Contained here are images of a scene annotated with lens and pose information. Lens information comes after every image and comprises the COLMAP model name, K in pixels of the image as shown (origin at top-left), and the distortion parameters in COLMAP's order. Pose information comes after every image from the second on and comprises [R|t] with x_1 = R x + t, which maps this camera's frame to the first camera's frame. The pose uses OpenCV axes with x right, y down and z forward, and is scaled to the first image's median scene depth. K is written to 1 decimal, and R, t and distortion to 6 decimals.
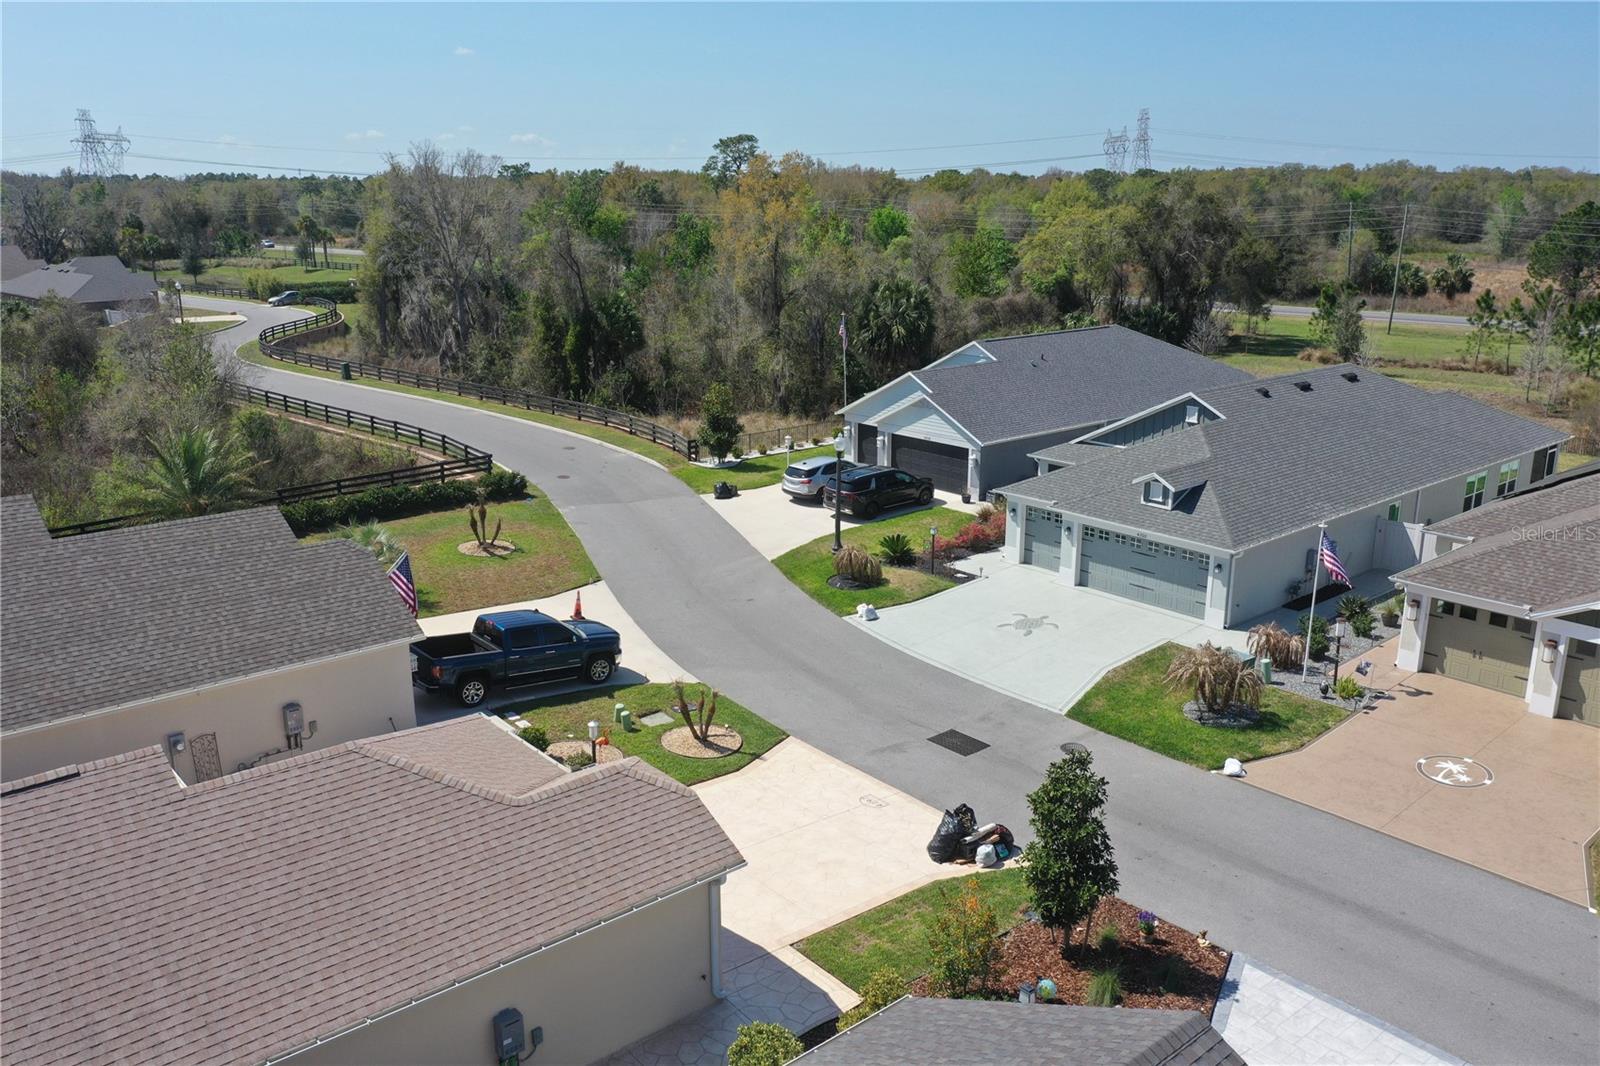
lens RADIAL K [[1258.2, 0, 799.3], [0, 1258.2, 528.3], [0, 0, 1]] dist [-0.007654, -0.006891]
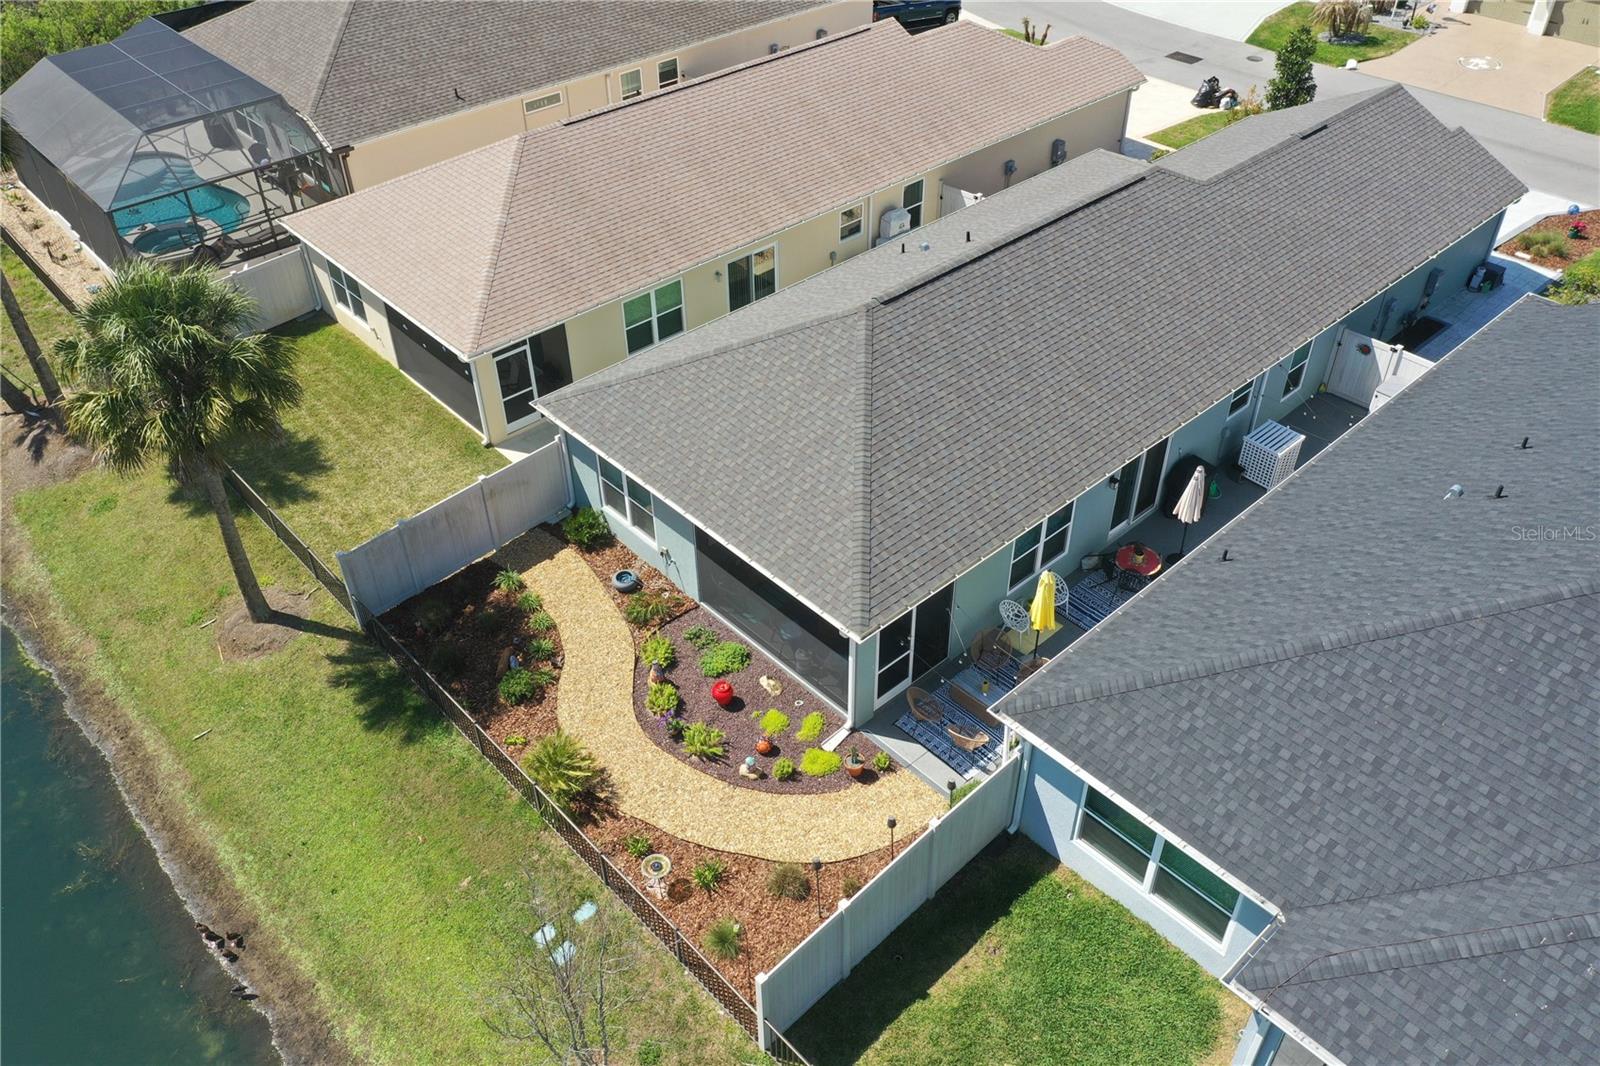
lens RADIAL K [[1258.2, 0, 803.5], [0, 1258.2, 527.3], [0, 0, 1]] dist [-0.007654, -0.006891]
pose [[0.999344, -0.028597, 0.022233, -0.412959], [0.017149, 0.914158, 0.404996, 0.055951], [-0.031906, -0.404349, 0.914048, -0.715422]]
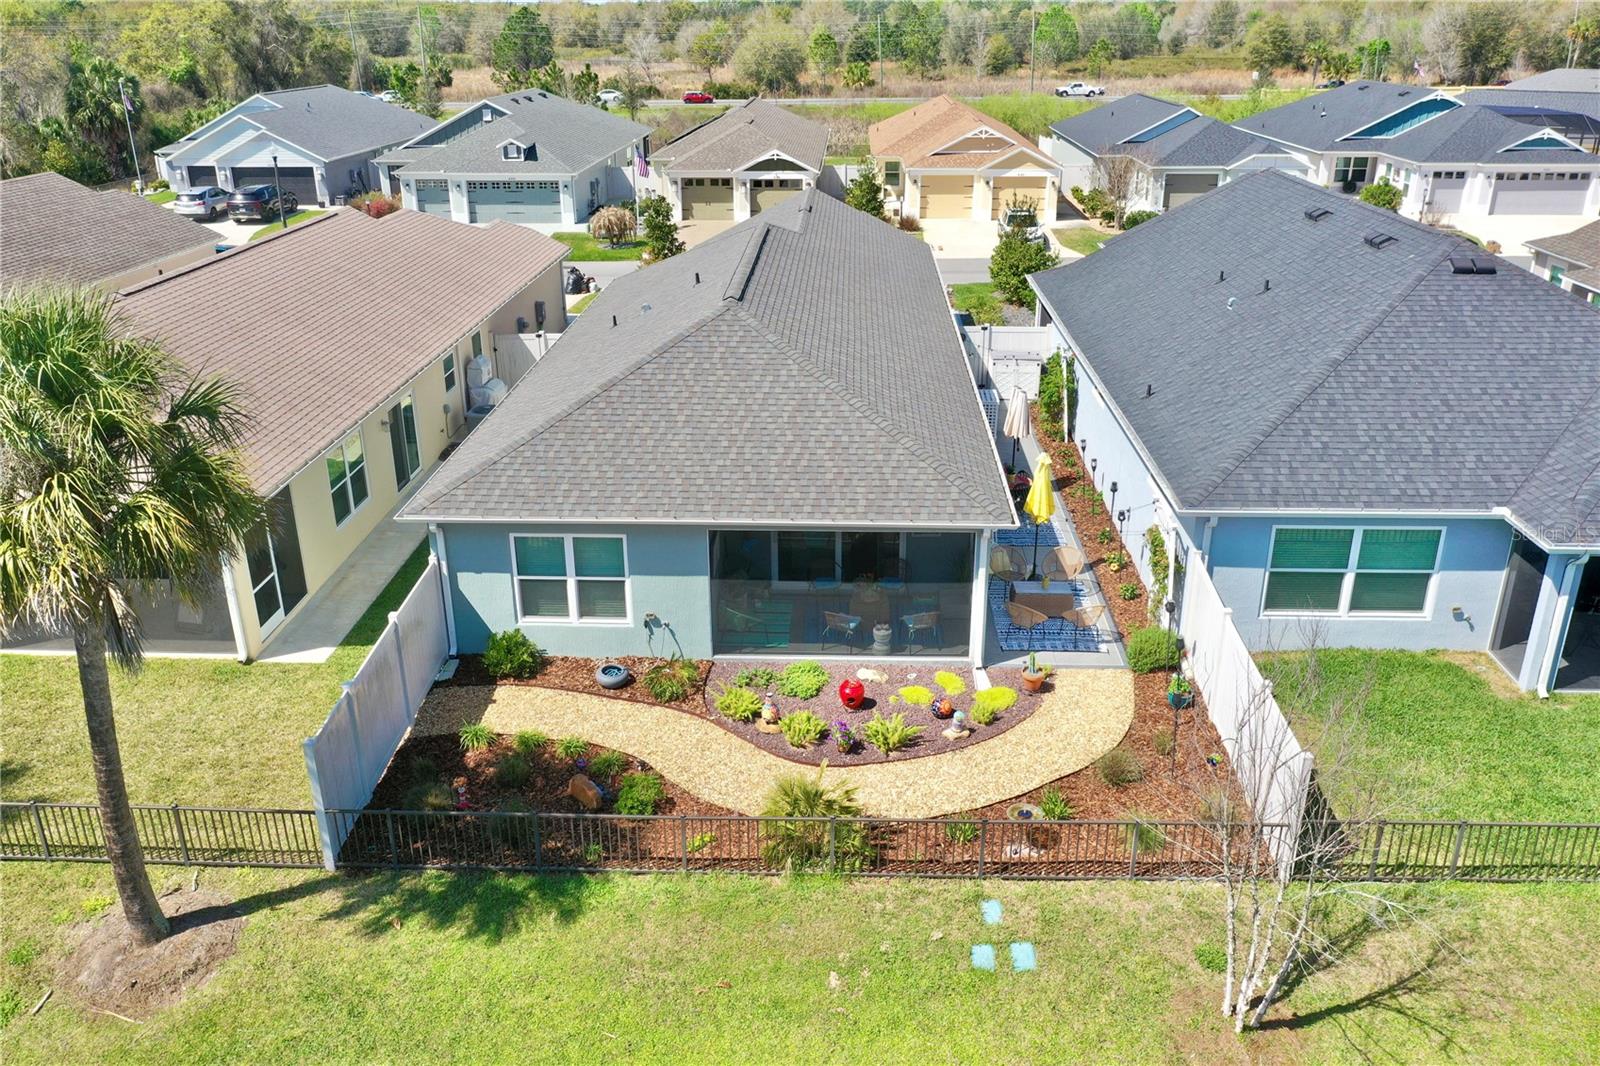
lens RADIAL K [[1258.2, 0, 802.2], [0, 1258.2, 535.1], [0, 0, 1]] dist [-0.007654, -0.006891]
pose [[0.679282, -0.282205, 0.677448, -0.851715], [0.196037, 0.959340, 0.203066, 0.231644], [-0.707210, -0.005134, 0.706985, -0.507059]]
